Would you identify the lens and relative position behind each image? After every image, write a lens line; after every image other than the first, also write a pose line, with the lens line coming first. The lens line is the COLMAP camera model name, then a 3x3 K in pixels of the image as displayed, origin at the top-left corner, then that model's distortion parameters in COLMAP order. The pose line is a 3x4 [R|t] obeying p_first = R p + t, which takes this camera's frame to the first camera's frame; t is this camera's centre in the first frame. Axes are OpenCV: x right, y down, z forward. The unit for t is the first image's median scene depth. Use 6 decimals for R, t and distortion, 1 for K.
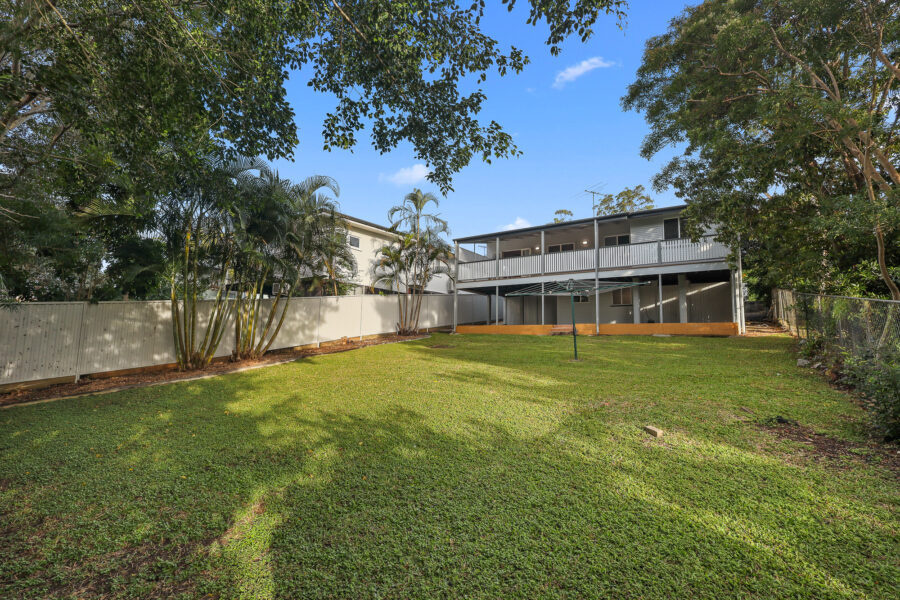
lens RADIAL K [[416.9, 0, 451.8], [0, 416.9, 308.9], [0, 0, 1]] dist [0.000903, 0.000404]
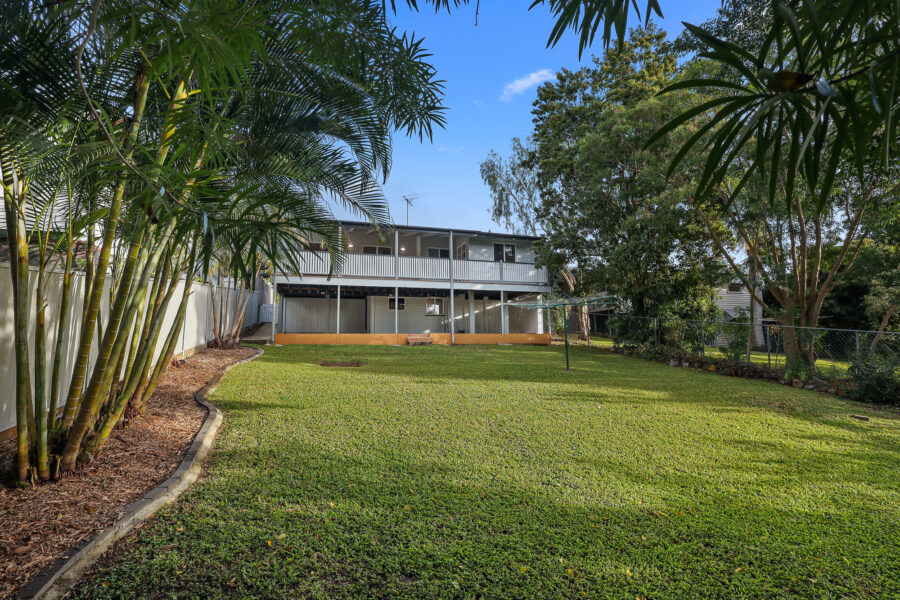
lens RADIAL K [[416.9, 0, 451.8], [0, 416.9, 308.9], [0, 0, 1]] dist [0.000903, 0.000404]
pose [[0.626975, 0.055324, 0.777072, -0.435875], [-0.043496, 0.998405, -0.035988, 0.012736], [-0.777824, -0.011236, 0.628382, 0.356332]]
